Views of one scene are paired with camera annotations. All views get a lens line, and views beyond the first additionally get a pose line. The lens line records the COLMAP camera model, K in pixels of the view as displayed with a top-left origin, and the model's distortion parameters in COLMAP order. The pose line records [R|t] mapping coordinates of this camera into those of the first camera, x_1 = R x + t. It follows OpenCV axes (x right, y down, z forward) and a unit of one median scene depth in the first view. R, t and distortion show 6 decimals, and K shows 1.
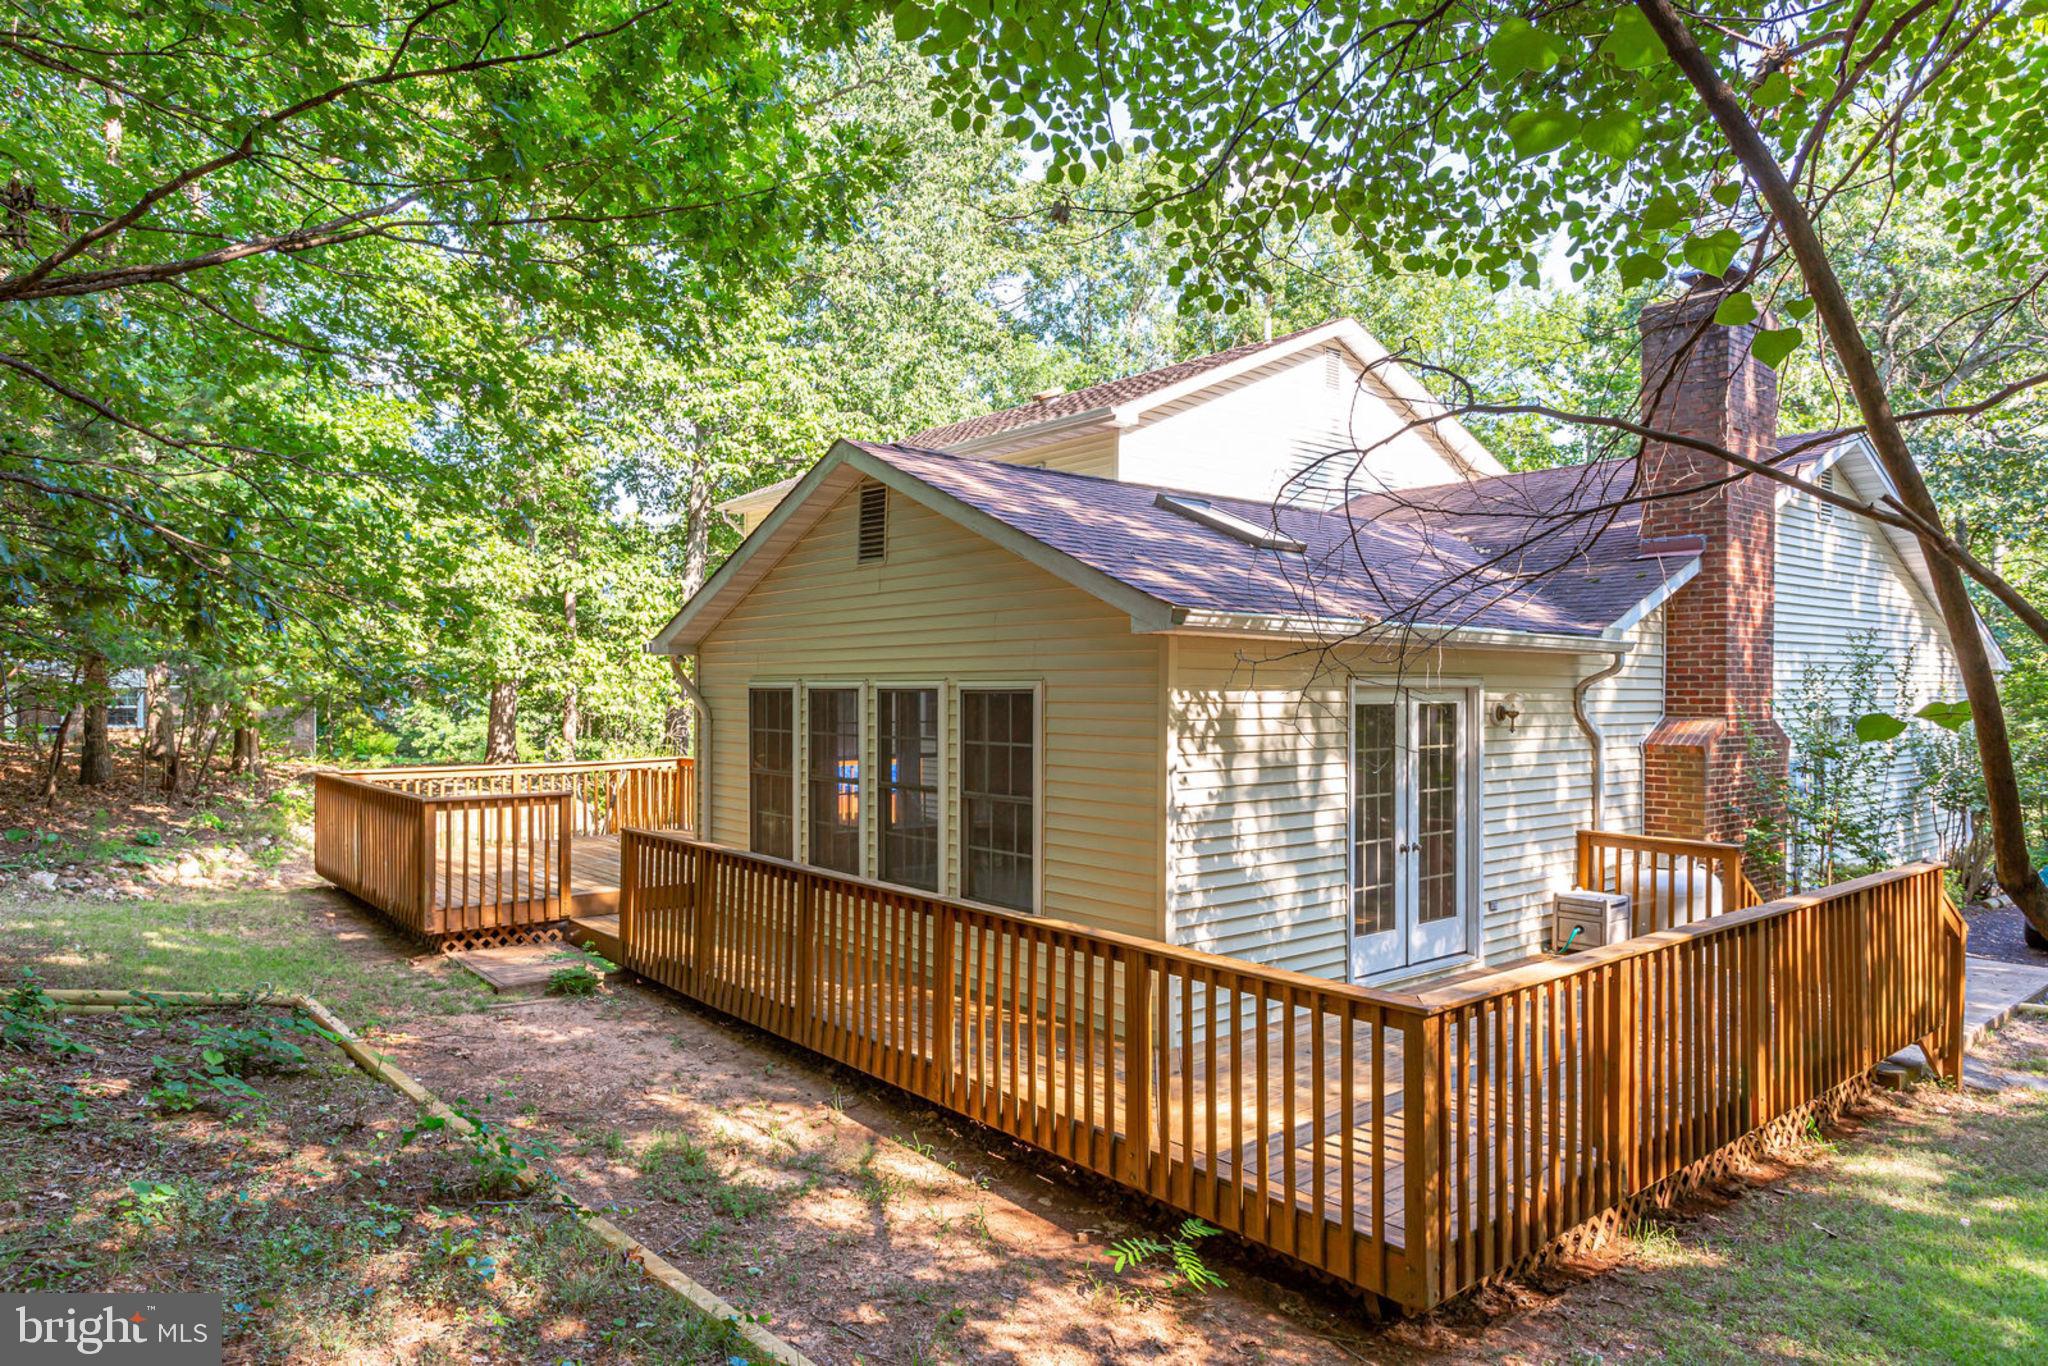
lens RADIAL K [[1270.7, 0, 1025.3], [0, 1270.7, 691.8], [0, 0, 1]] dist [0.005419, 0.003872]
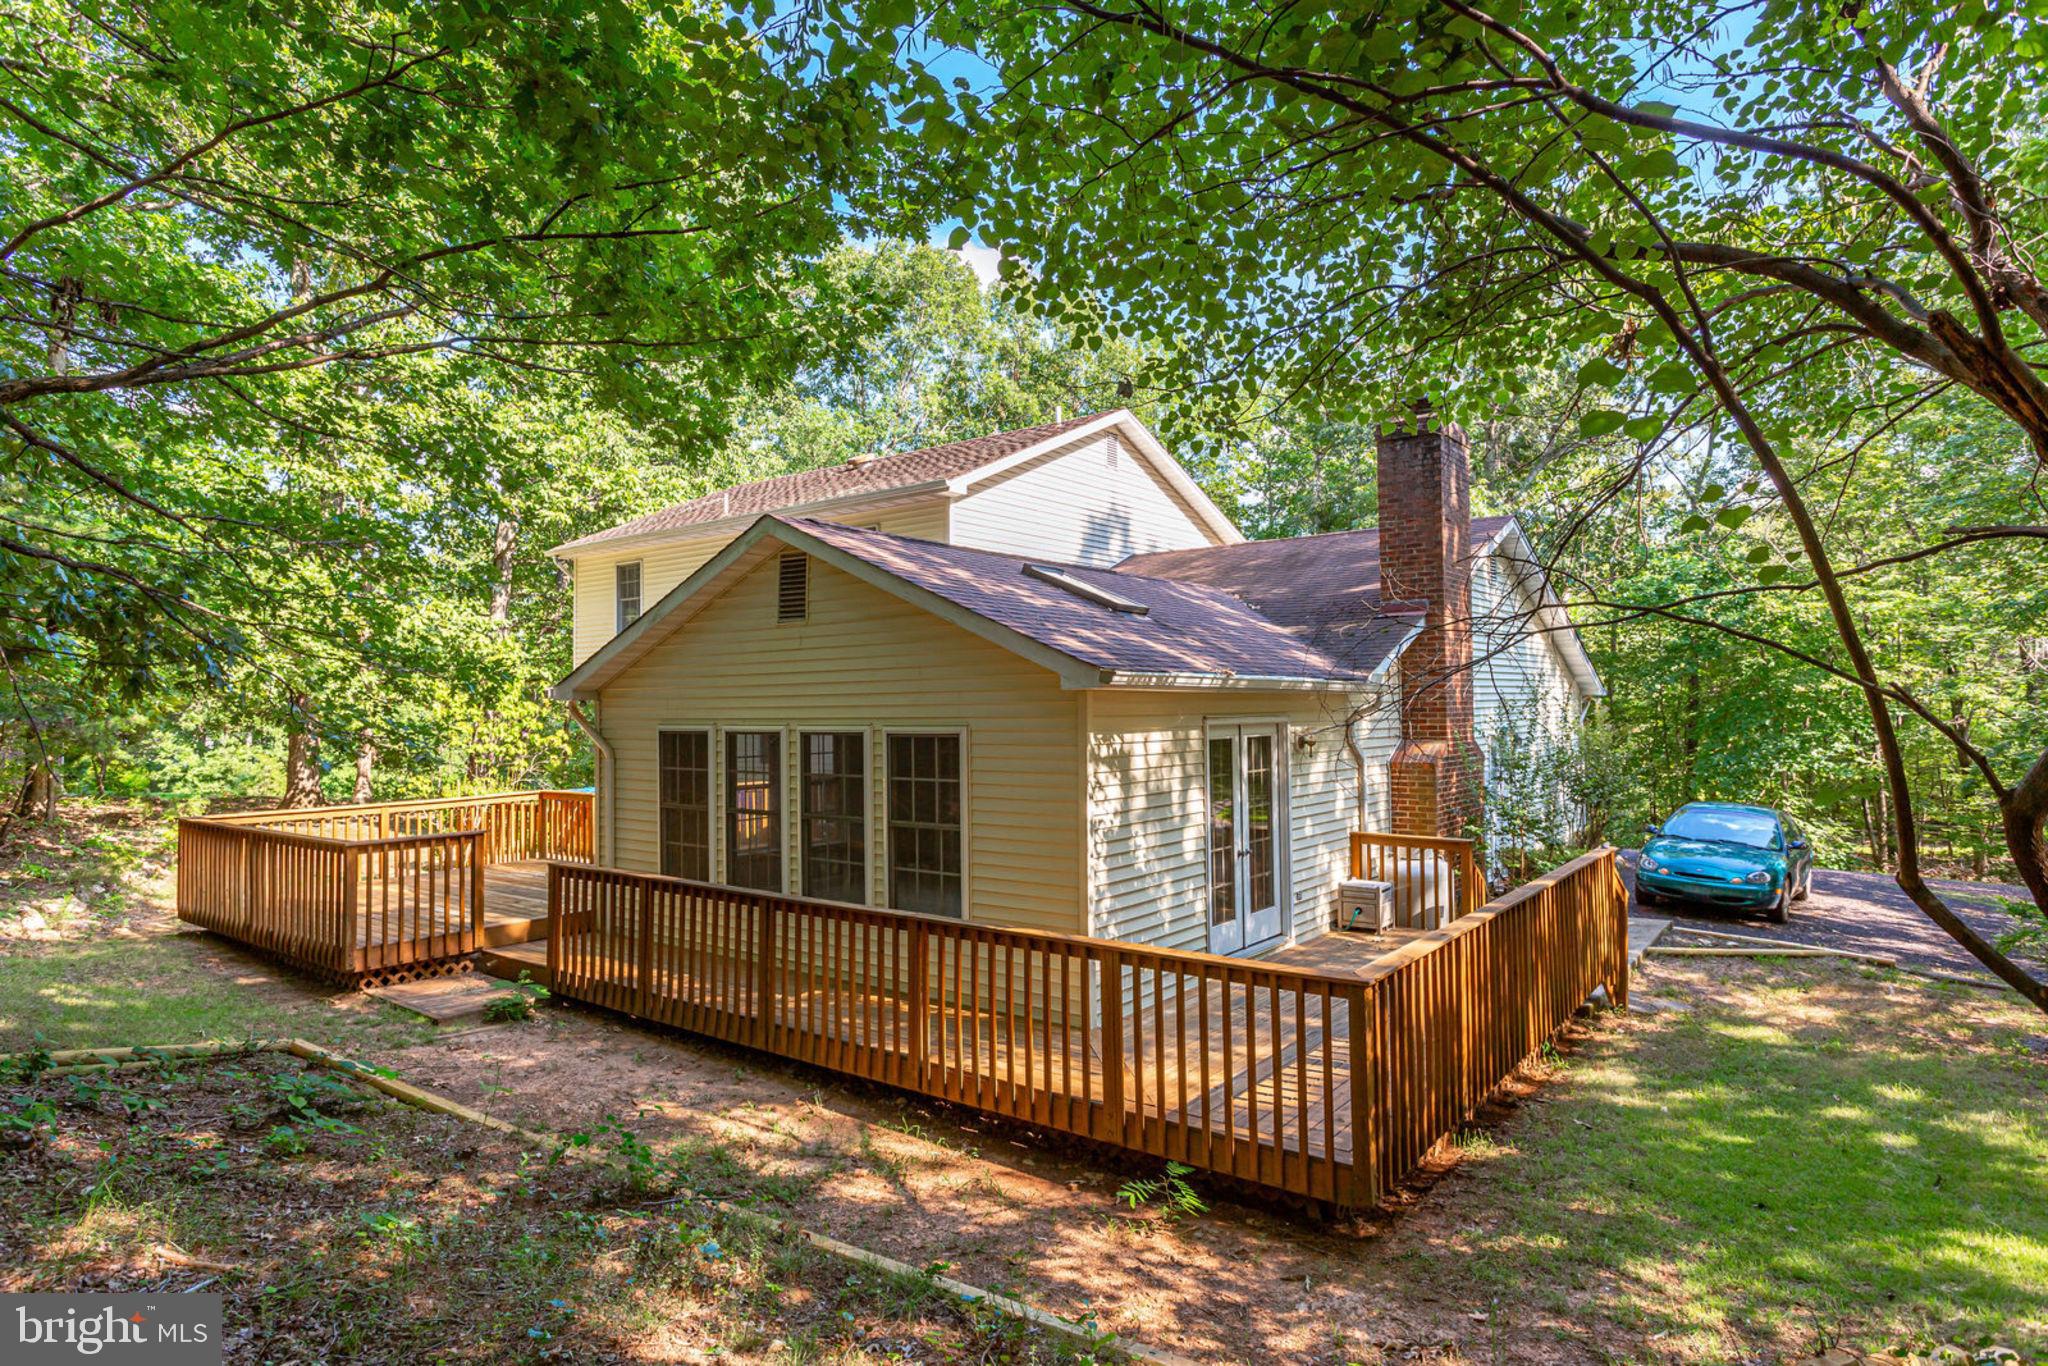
lens RADIAL K [[1140.6, 0, 1024.0], [0, 1140.6, 683.0], [0, 0, 1]] dist [-0.000066, 0.000006]
pose [[0.975518, -0.008899, 0.219739, -0.167919], [0.014034, 0.999663, -0.021816, -0.025245], [-0.219470, 0.024366, 0.975315, -0.054177]]
